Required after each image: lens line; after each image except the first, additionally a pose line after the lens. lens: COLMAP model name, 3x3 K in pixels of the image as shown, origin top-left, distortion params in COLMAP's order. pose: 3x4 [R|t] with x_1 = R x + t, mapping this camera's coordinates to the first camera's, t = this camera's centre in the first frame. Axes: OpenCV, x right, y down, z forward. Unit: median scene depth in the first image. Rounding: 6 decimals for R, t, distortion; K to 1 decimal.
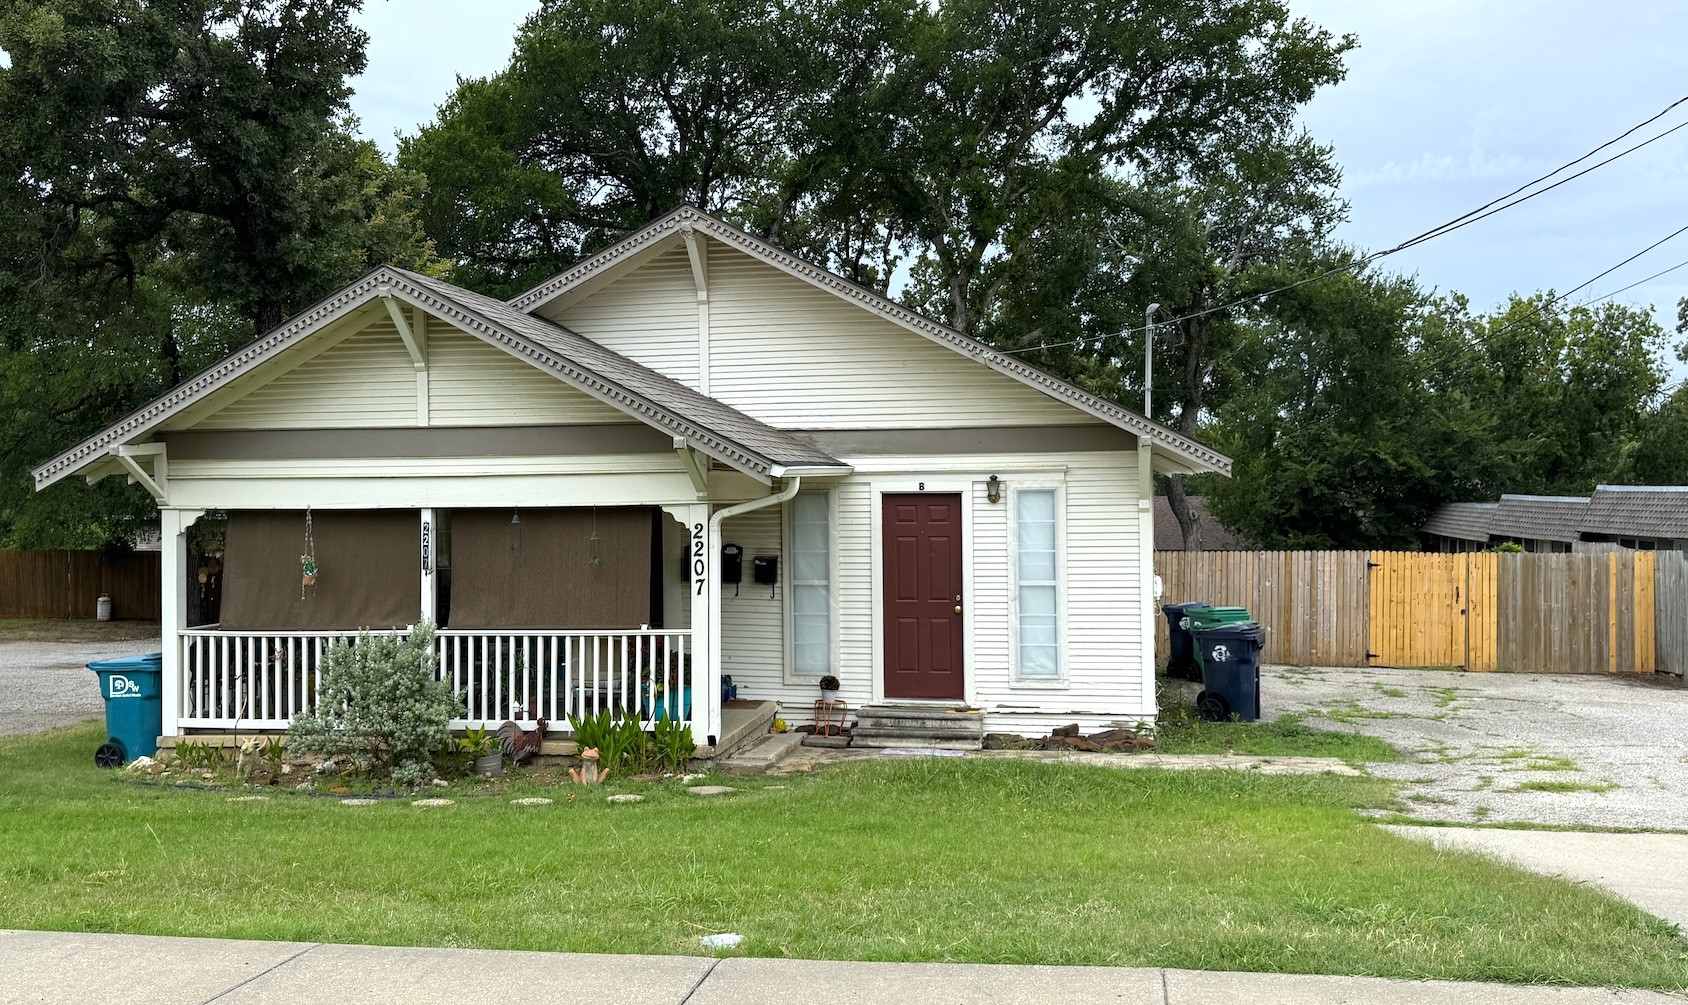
lens RADIAL K [[1418.7, 0, 844.3], [0, 1418.7, 496.3], [0, 0, 1]] dist [0.016520, 0.013817]
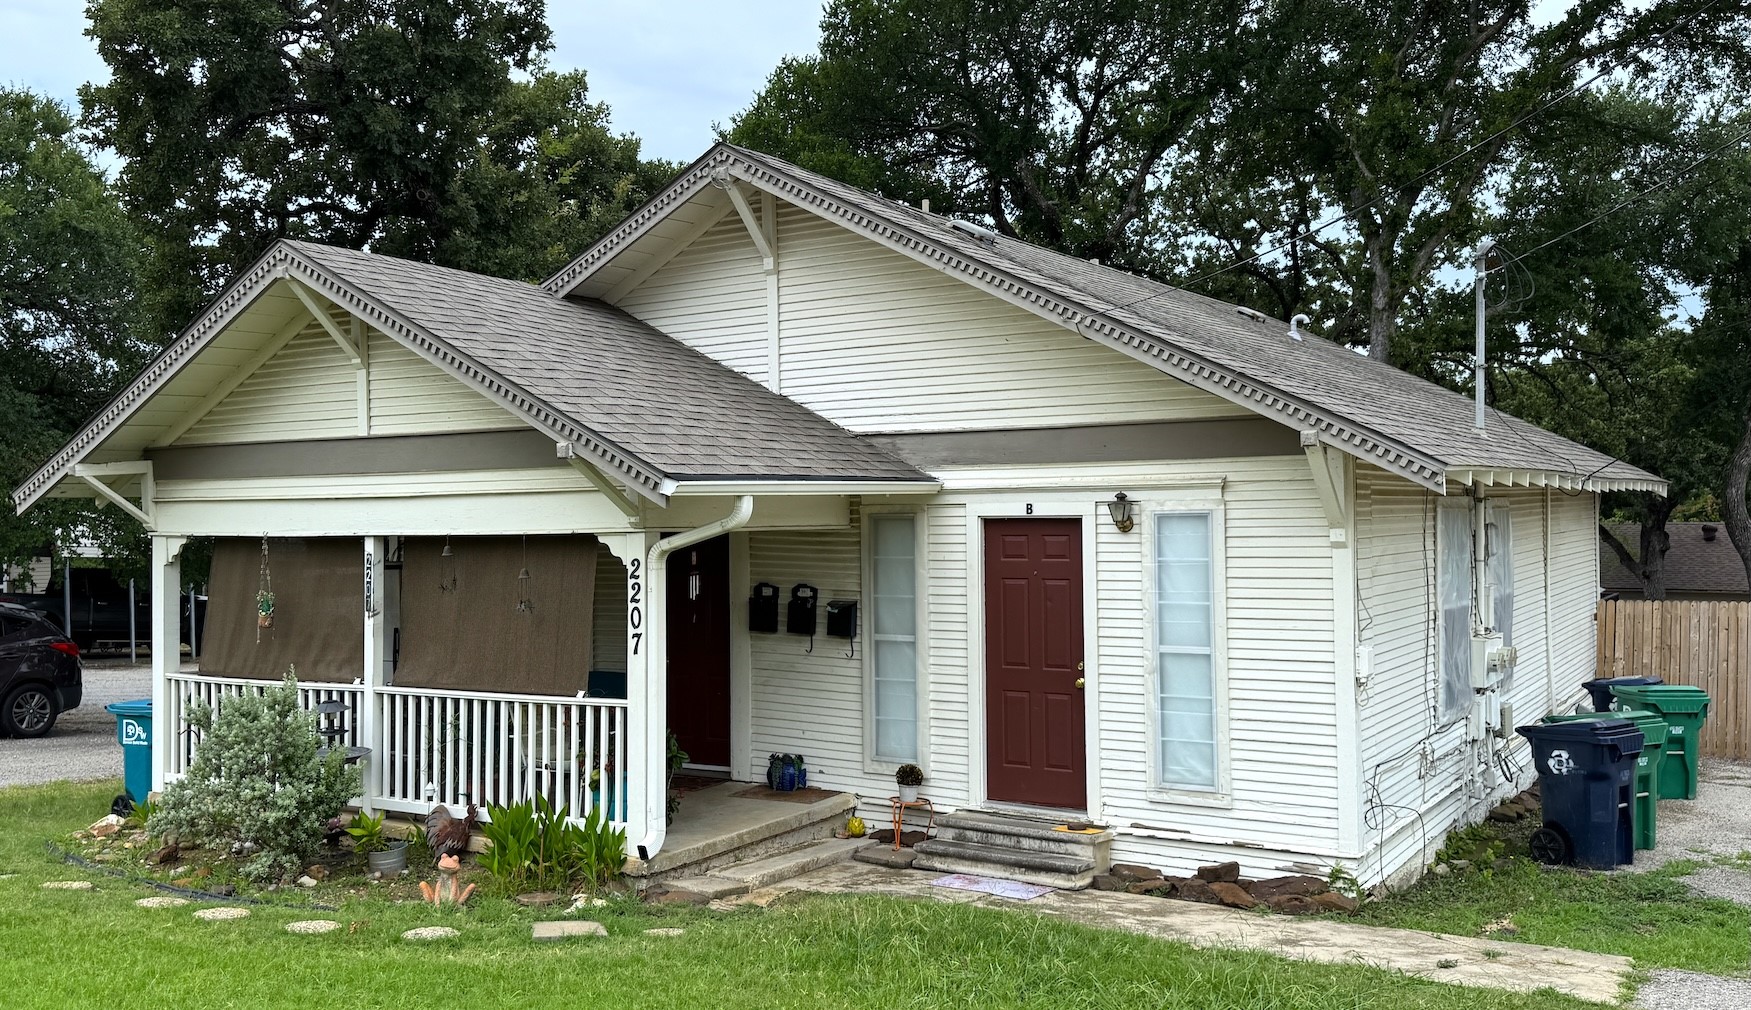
lens RADIAL K [[1489.9, 0, 872.6], [0, 1489.9, 509.0], [0, 0, 1]] dist [0.048831, -0.053739]
pose [[0.928932, -0.001413, -0.370249, 0.262884], [-0.001456, 0.999971, -0.007470, -0.001190], [0.370248, 0.007478, 0.928903, 0.273618]]
